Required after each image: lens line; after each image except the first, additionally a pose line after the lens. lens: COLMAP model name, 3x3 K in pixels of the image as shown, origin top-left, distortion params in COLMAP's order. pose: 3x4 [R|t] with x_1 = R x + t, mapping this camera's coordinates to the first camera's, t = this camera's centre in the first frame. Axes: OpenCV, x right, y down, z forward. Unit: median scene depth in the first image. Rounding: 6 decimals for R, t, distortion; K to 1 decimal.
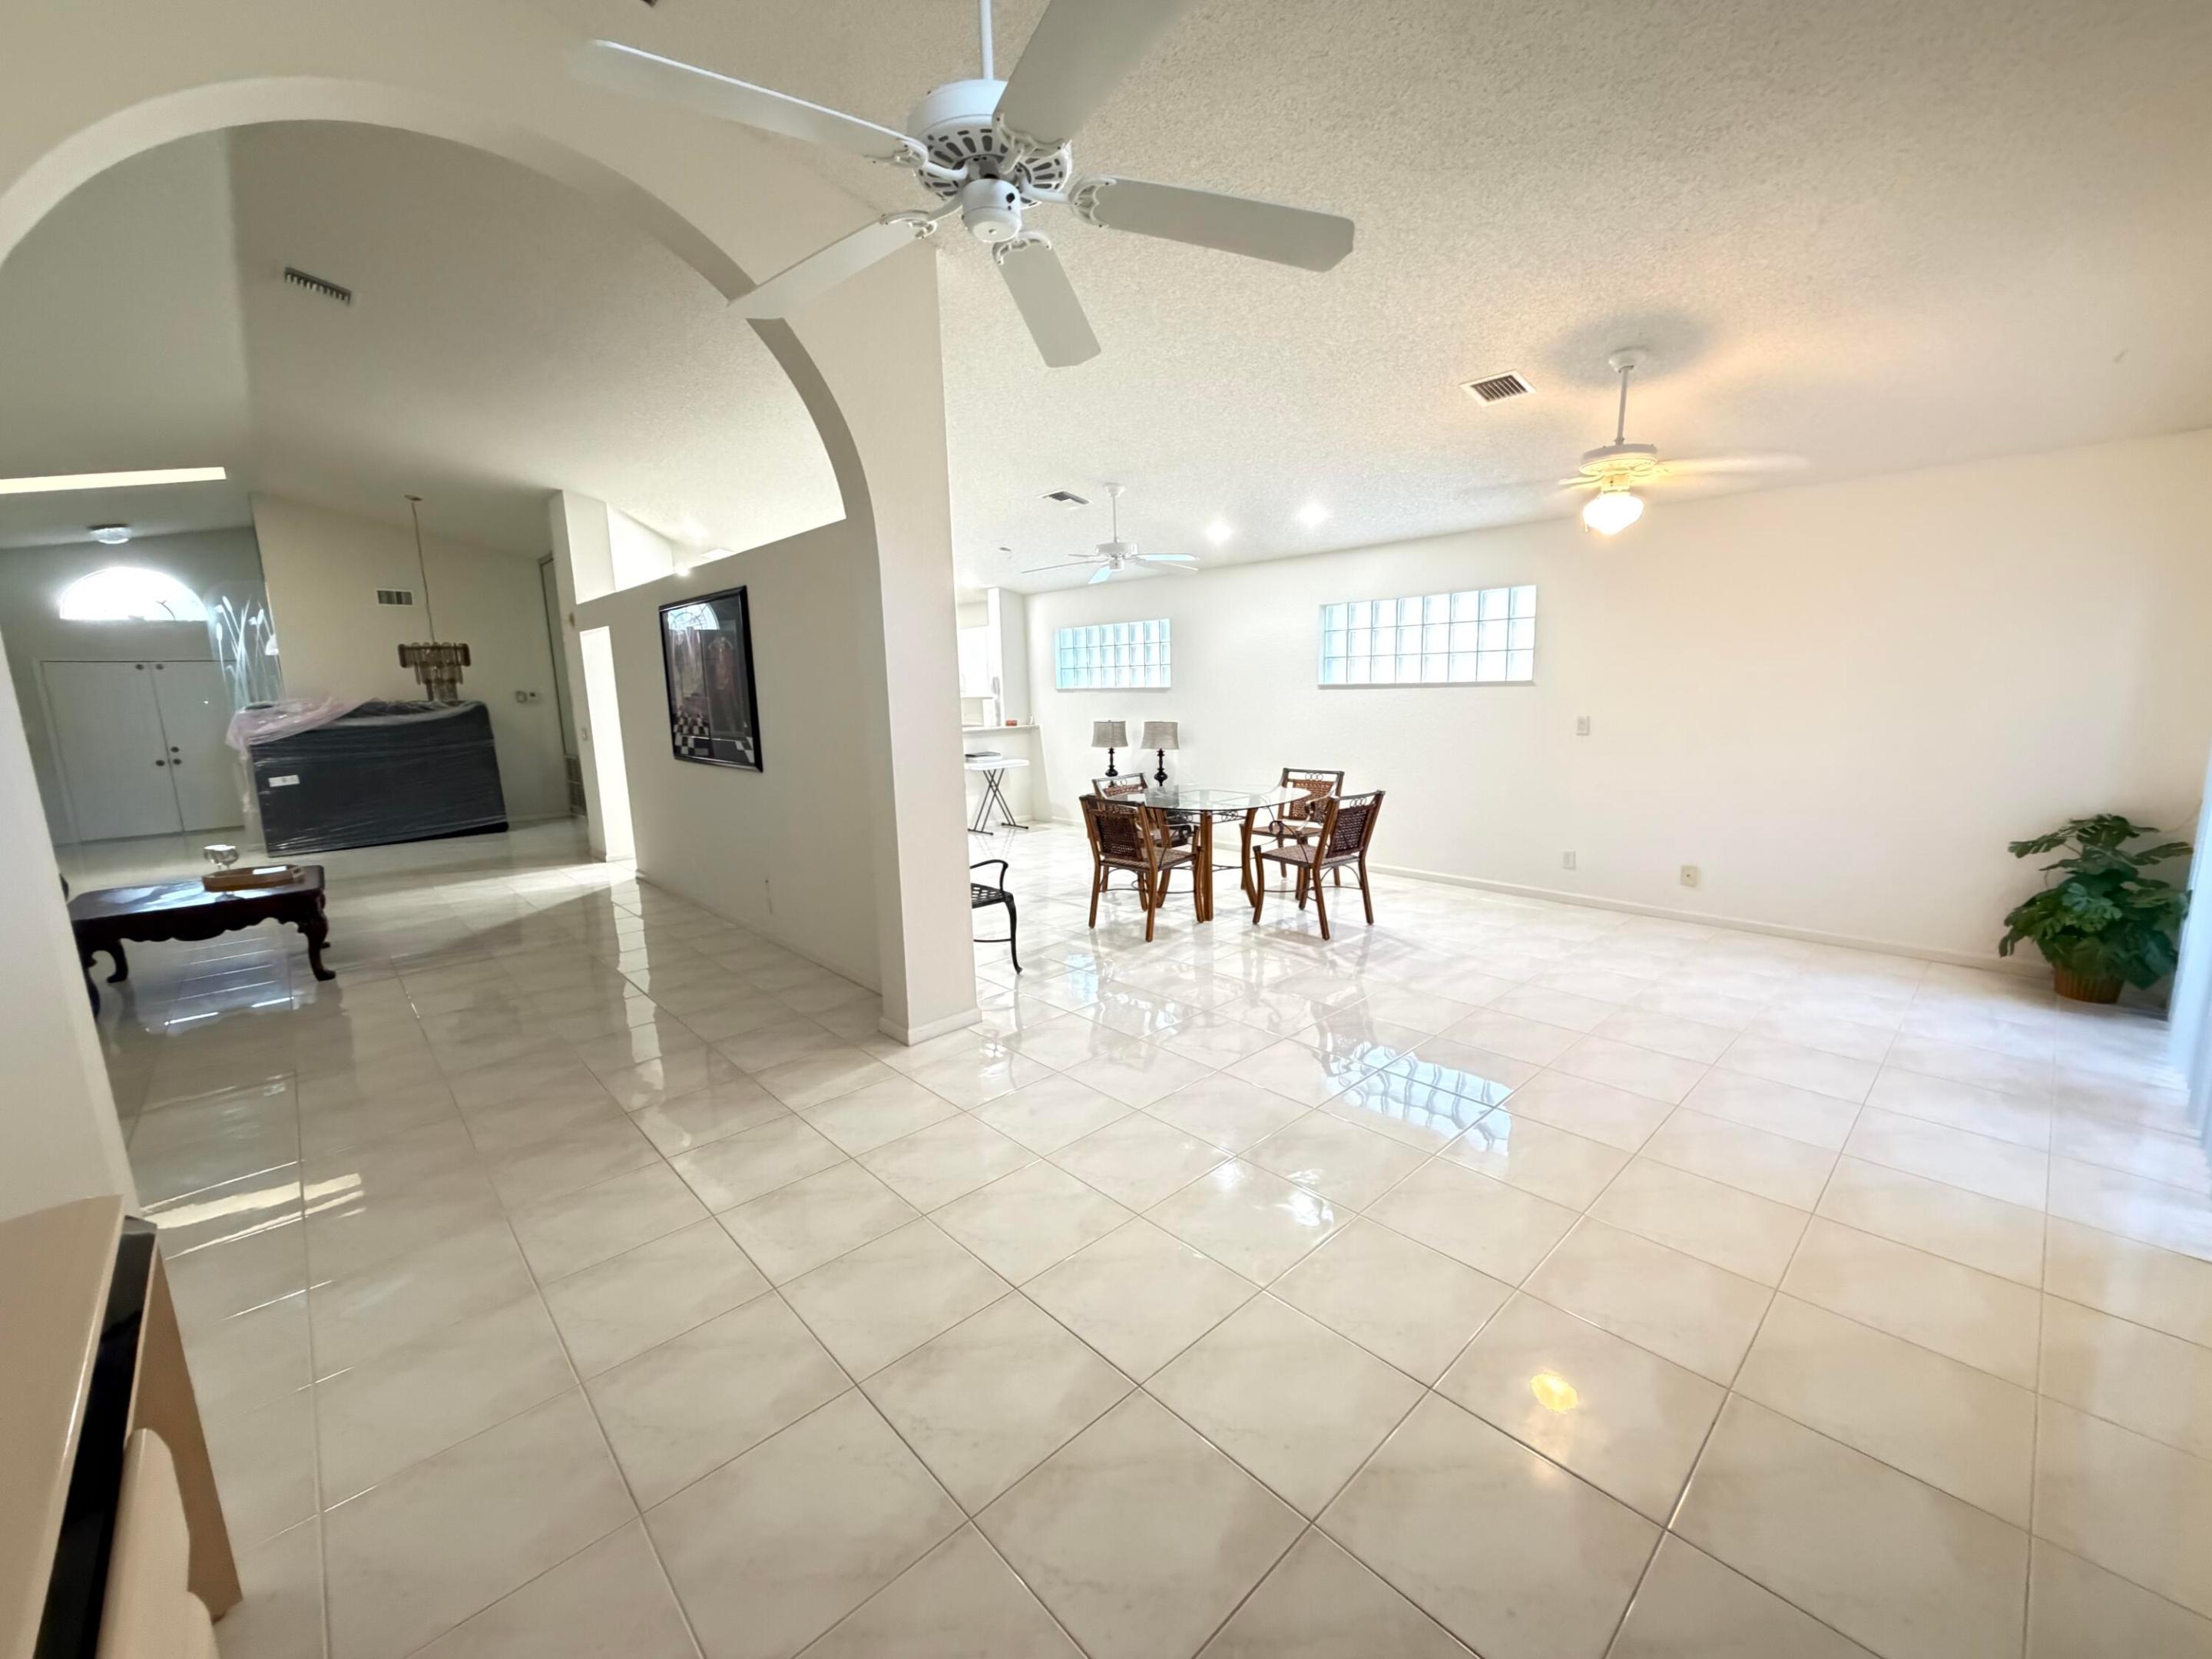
lens RADIAL K [[884.4, 0, 1099.8], [0, 884.4, 841.4], [0, 0, 1]] dist [-0.000012, -0.000175]
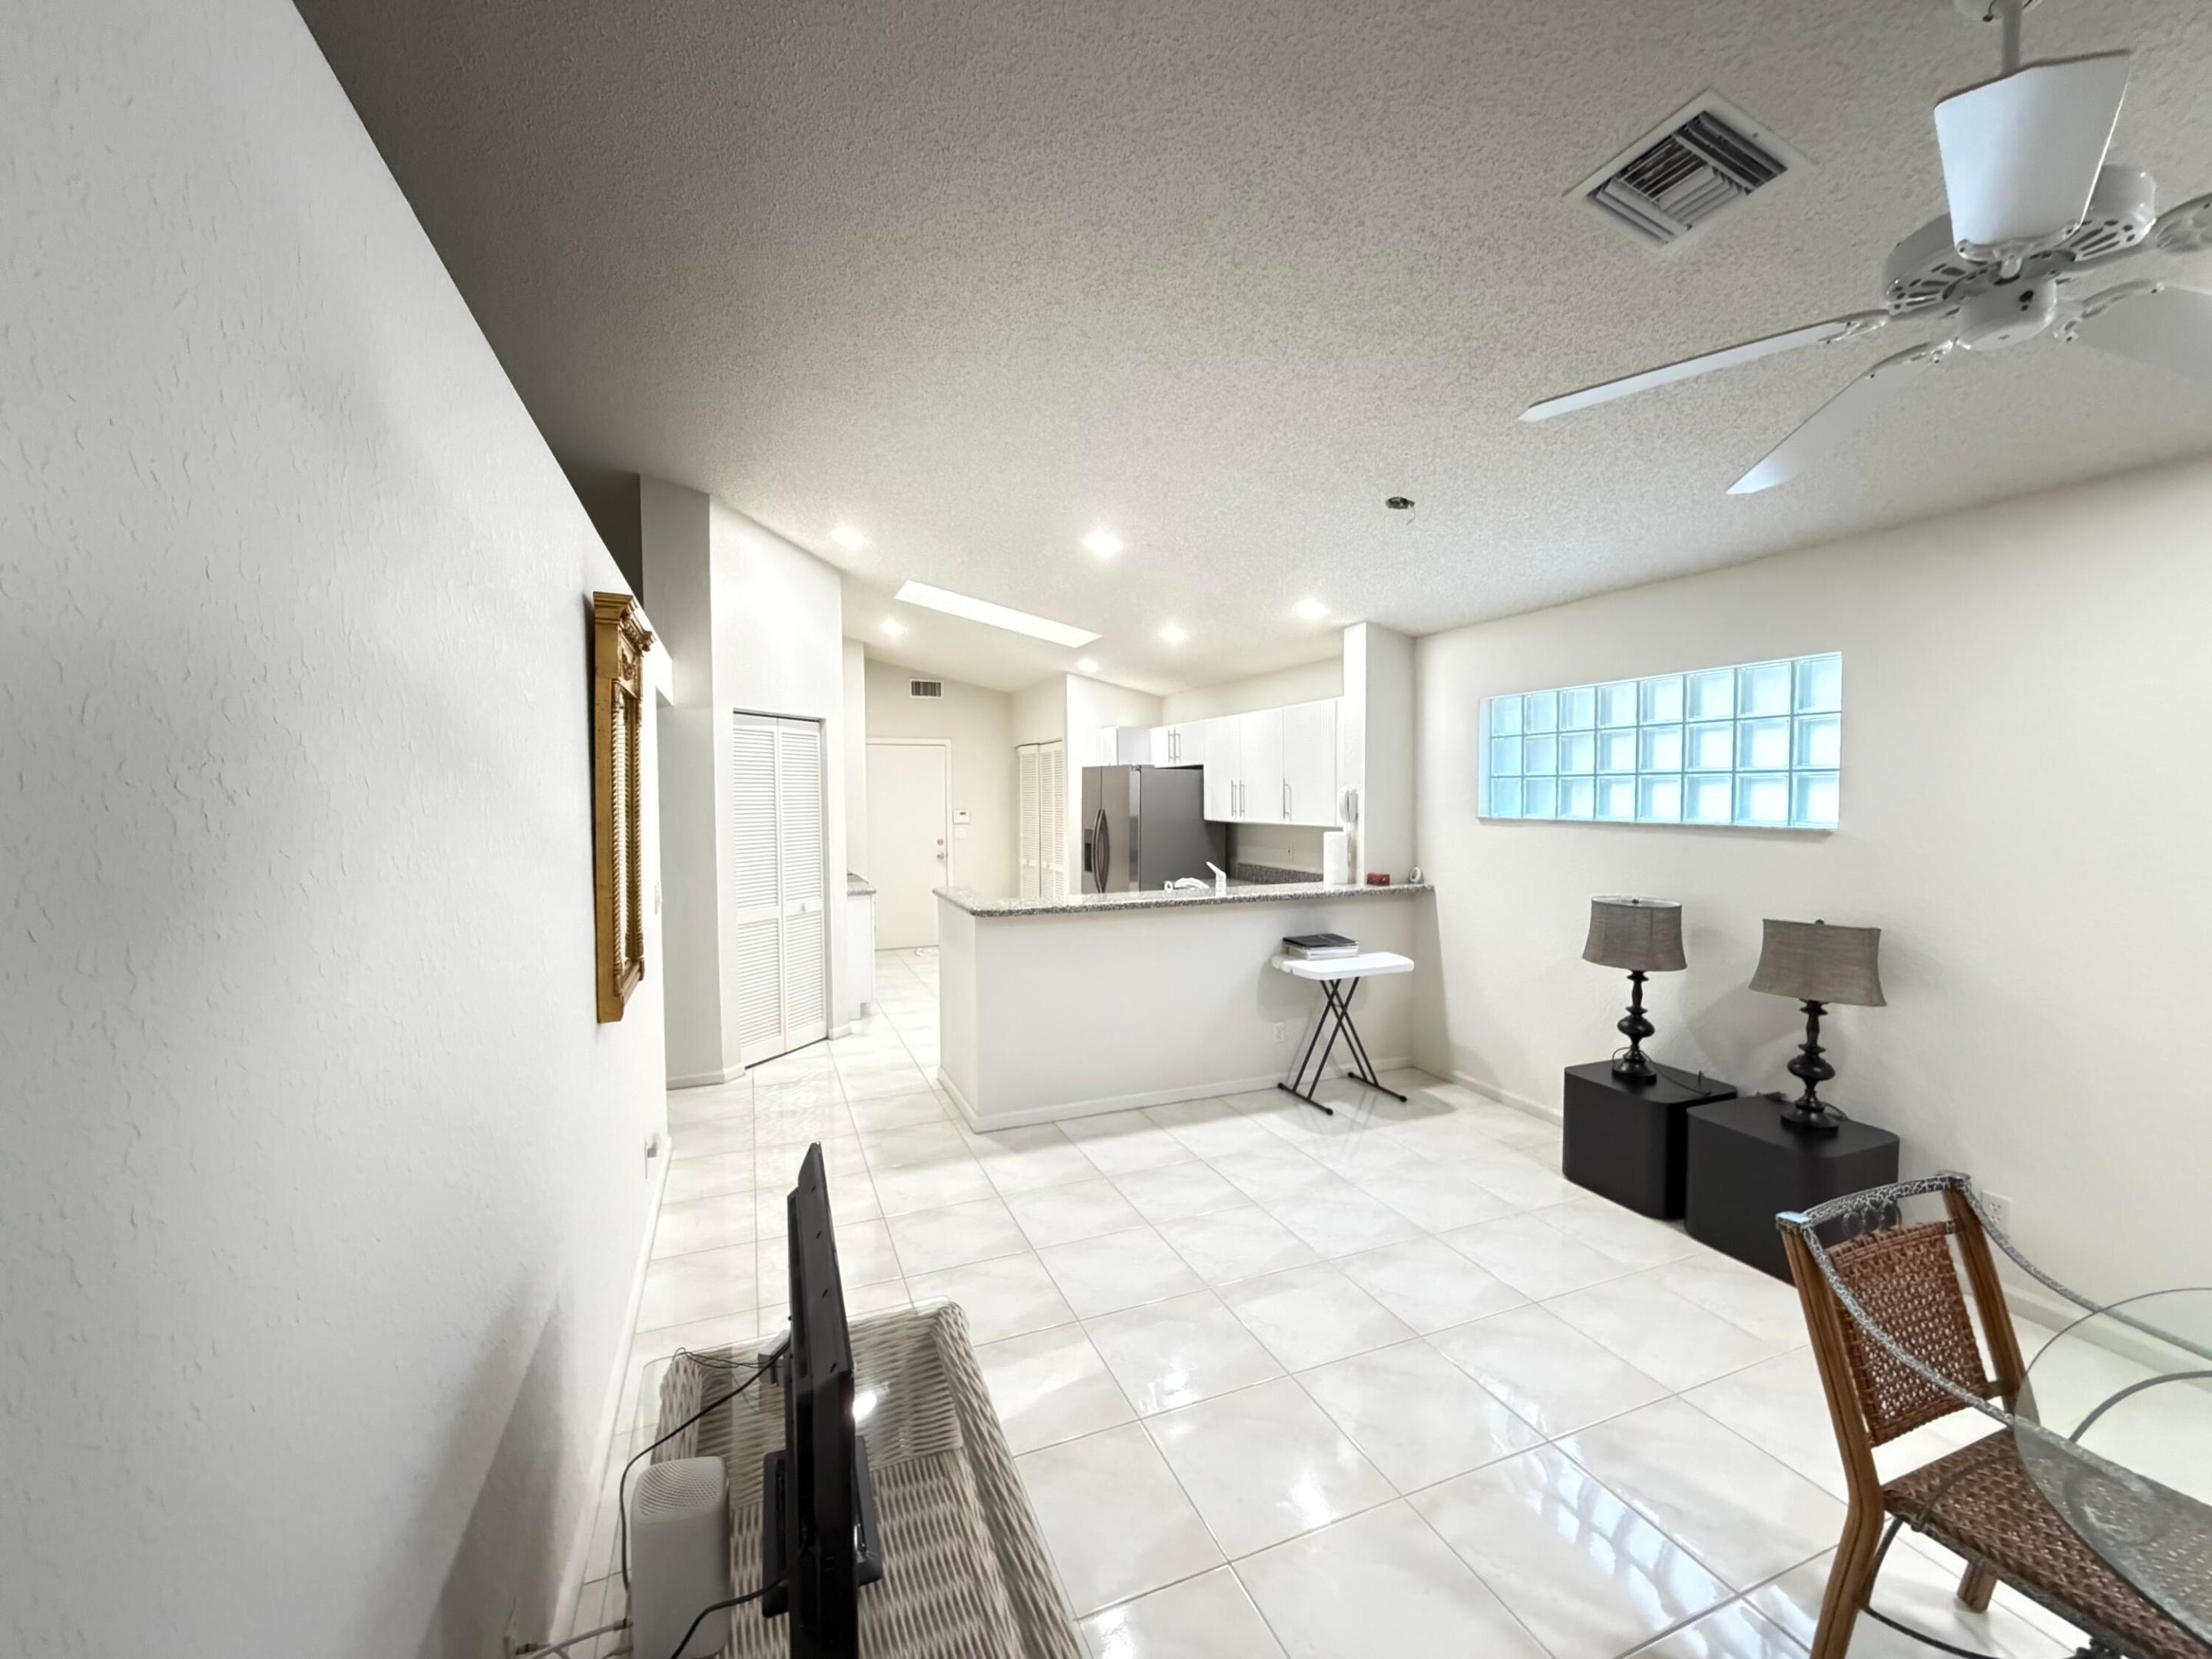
lens RADIAL K [[884.4, 0, 1110.7], [0, 884.4, 830.3], [0, 0, 1]] dist [-0.000012, -0.000175]
pose [[0.936566, 0.035105, -0.348729, -0.074301], [-0.080610, 0.989873, -0.116845, -0.099177], [0.341095, 0.137544, 0.929912, 0.512832]]
